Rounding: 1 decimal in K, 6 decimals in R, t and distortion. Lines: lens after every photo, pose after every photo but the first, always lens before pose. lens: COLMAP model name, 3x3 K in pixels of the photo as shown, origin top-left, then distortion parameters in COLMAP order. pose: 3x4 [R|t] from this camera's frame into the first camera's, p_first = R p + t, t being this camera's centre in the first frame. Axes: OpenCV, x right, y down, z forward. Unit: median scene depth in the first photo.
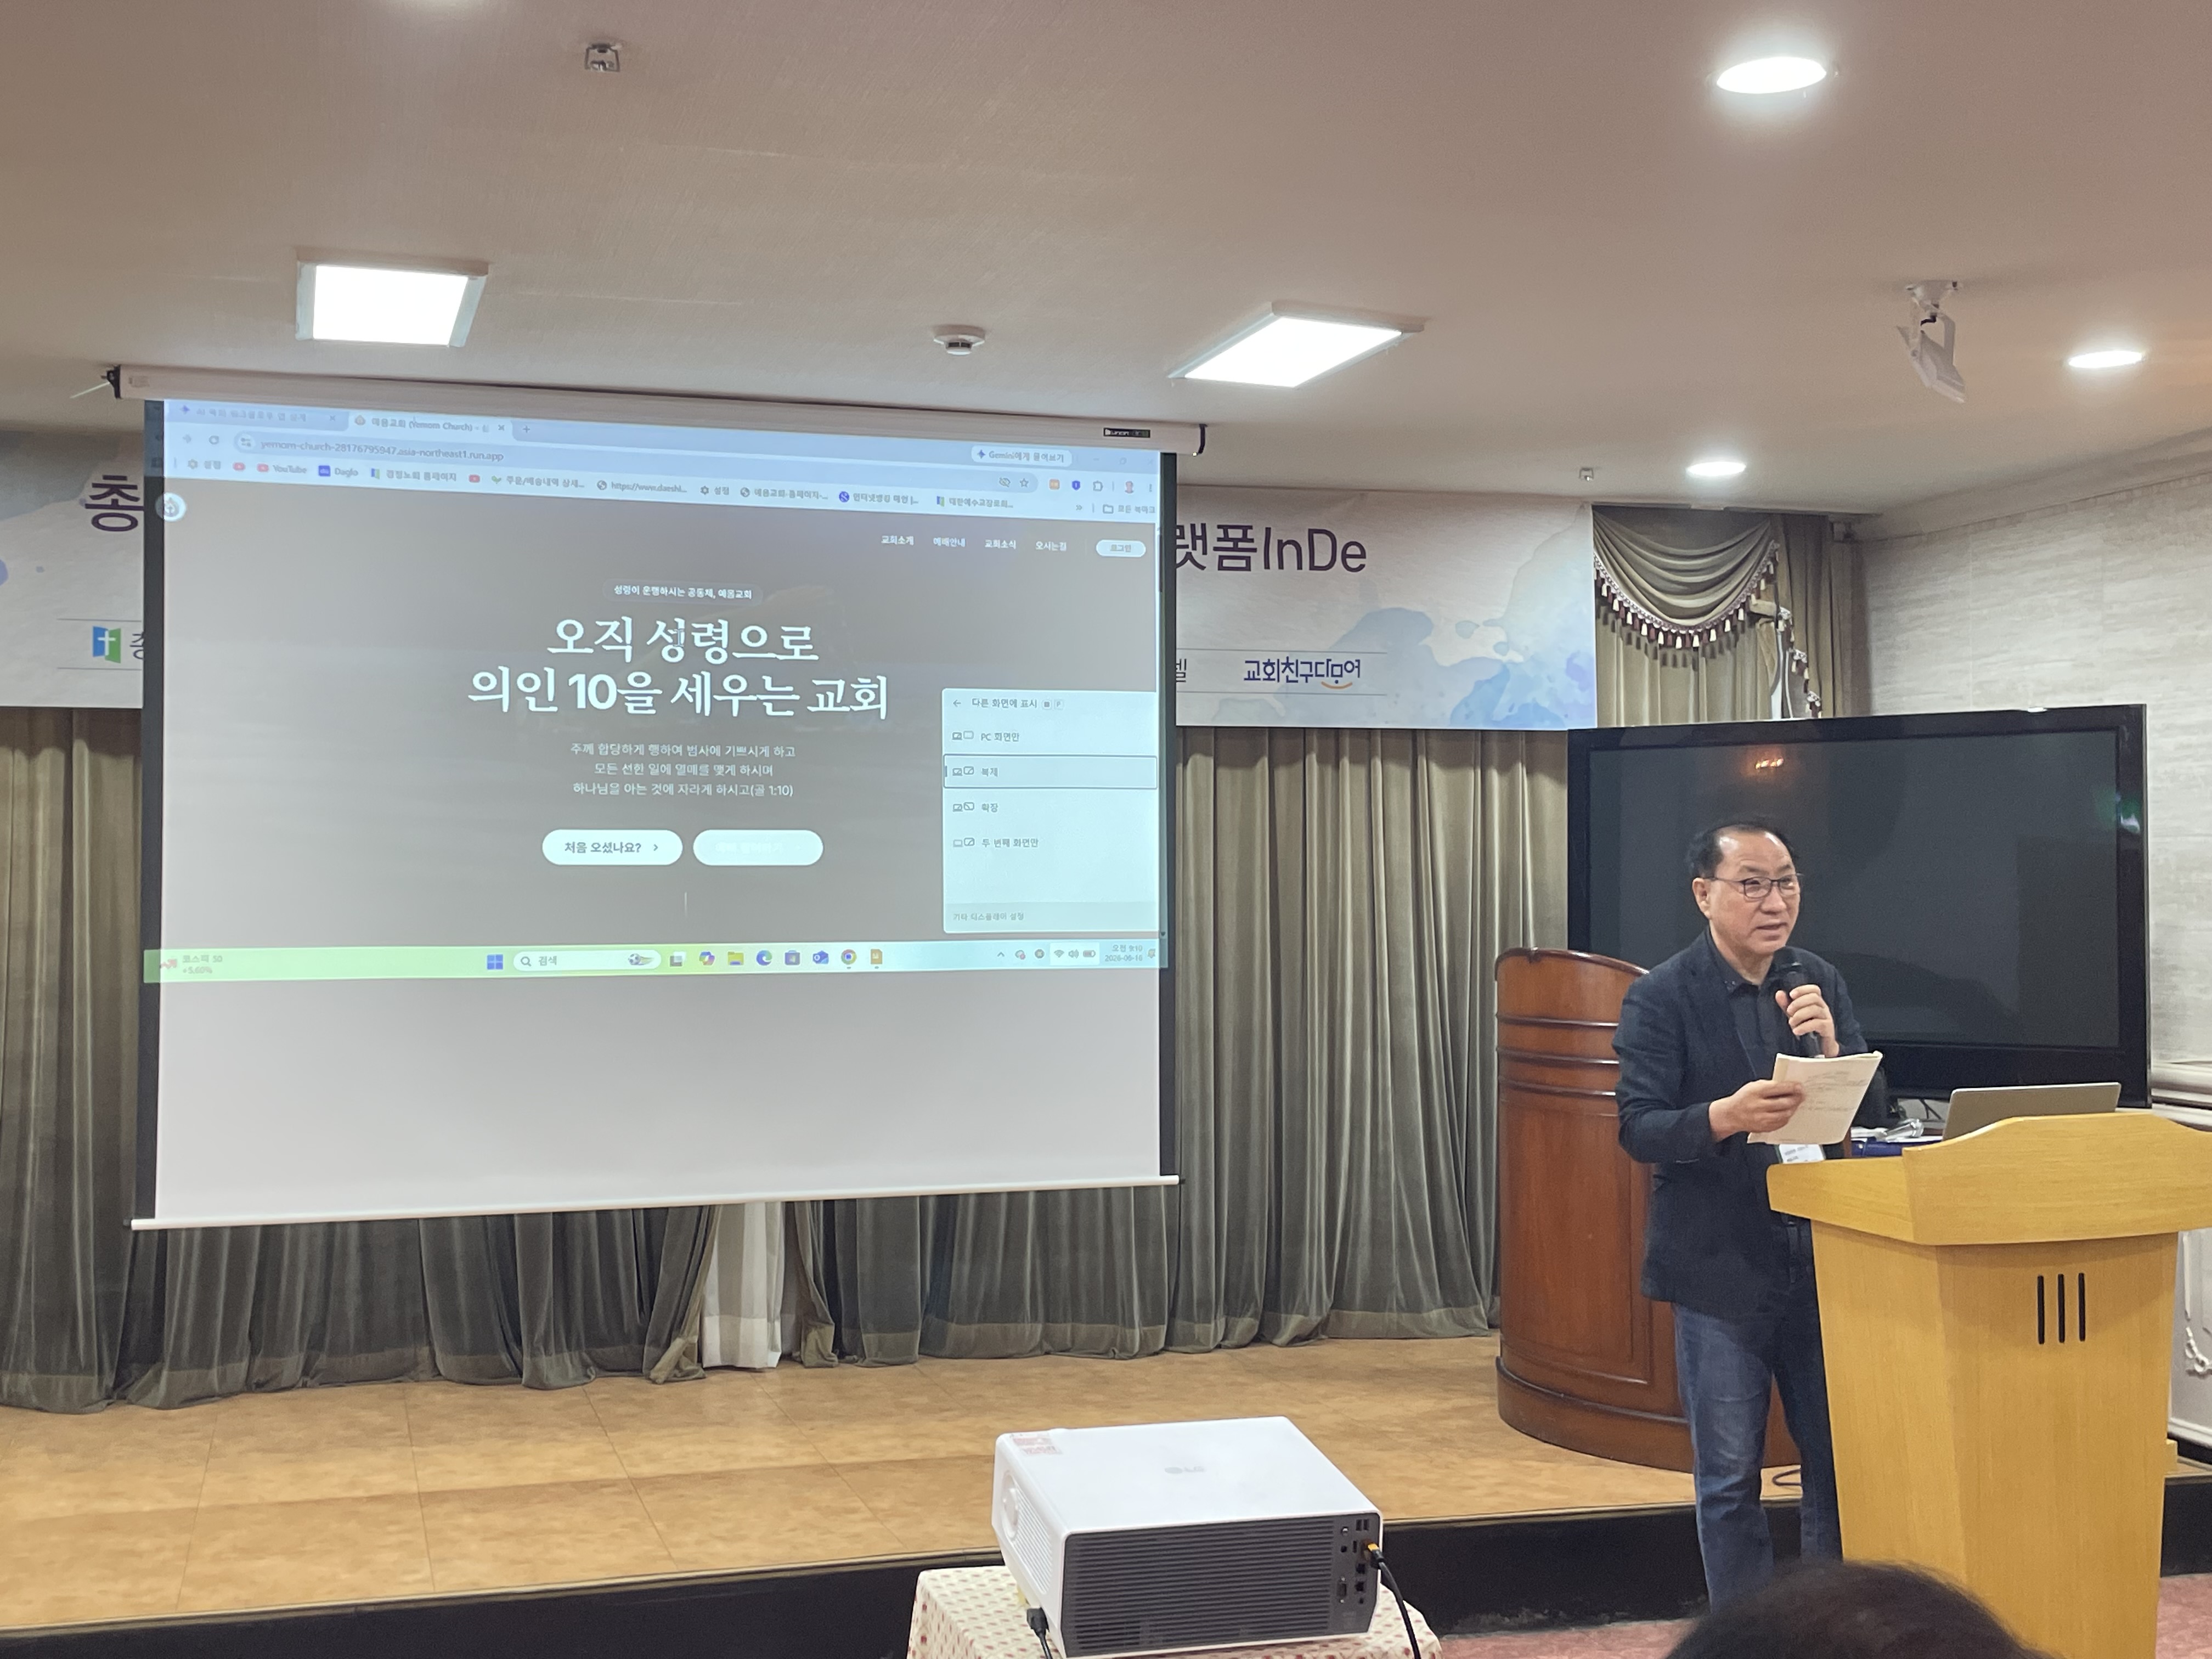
lens RADIAL K [[2612.0, 0, 1111.3], [0, 2612.0, 823.0], [0, 0, 1]] dist [0.074938, 0.000000]
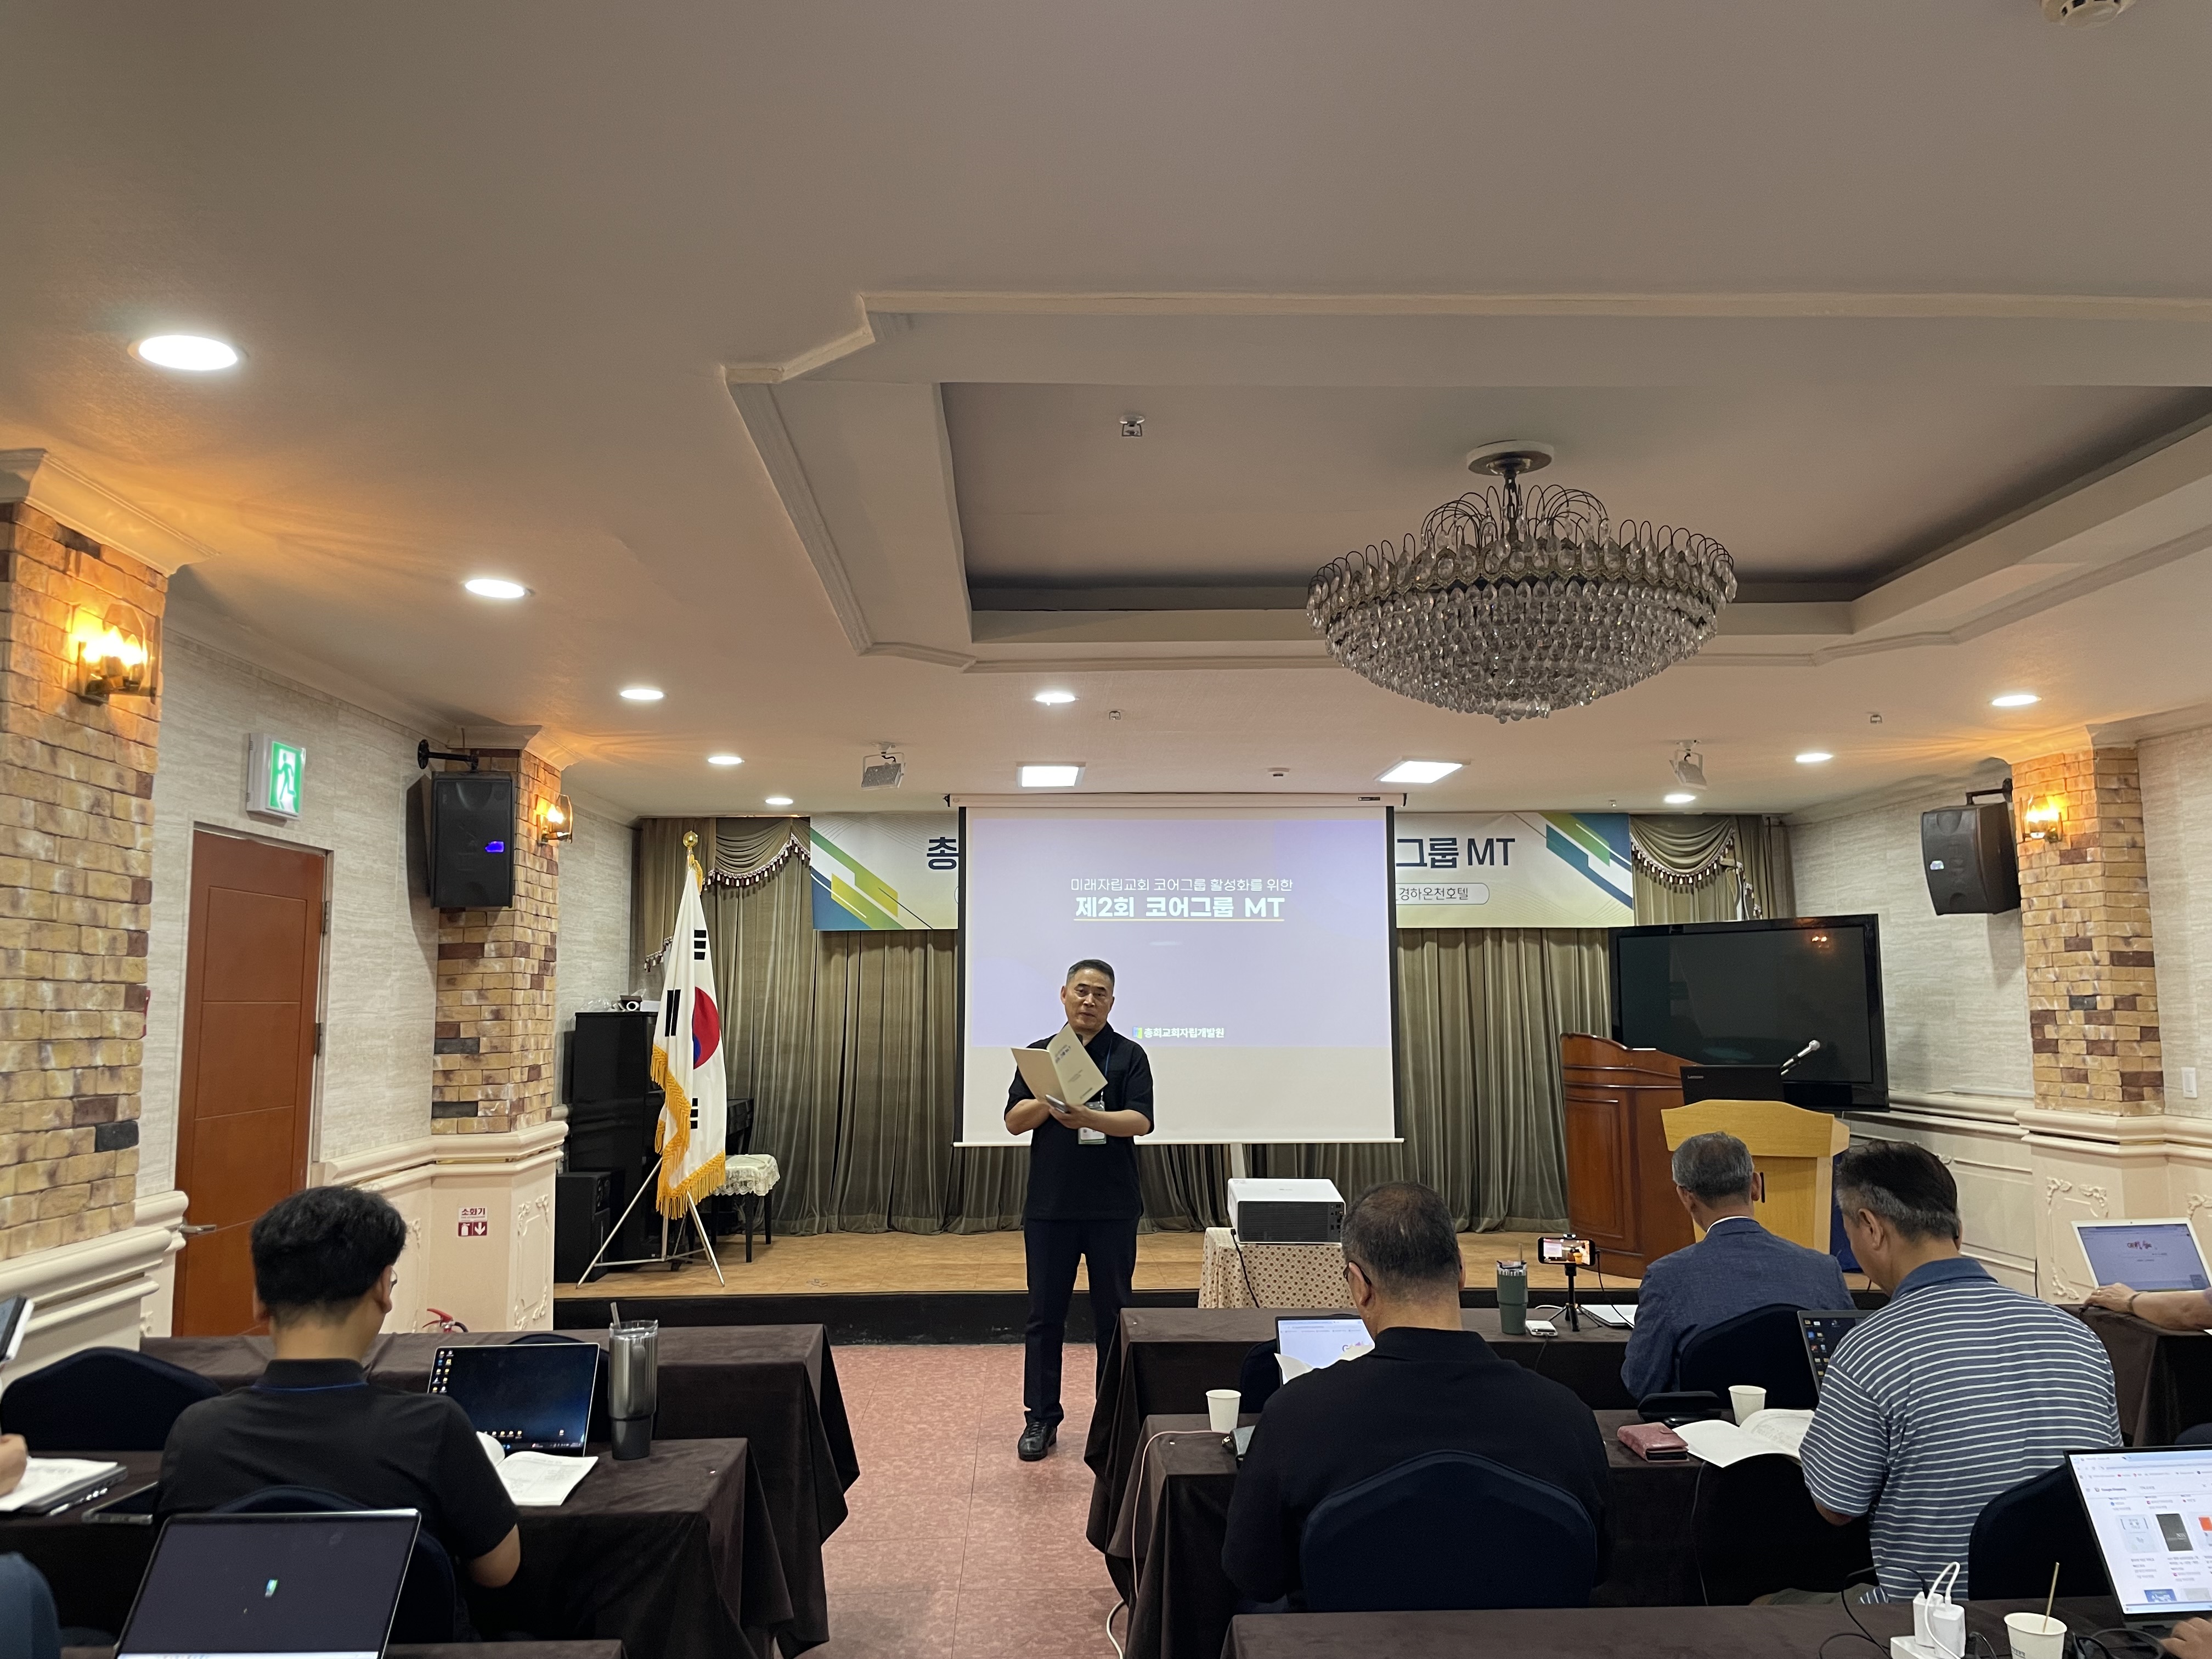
lens RADIAL K [[1672.0, 0, 1102.8], [0, 1672.0, 812.8], [0, 0, 1]] dist [0.067023, -0.067653]
pose [[0.968832, -0.032694, -0.245551, 0.113503], [0.009084, 0.995275, -0.096673, -0.001127], [0.247551, 0.091430, 0.964551, -0.362214]]
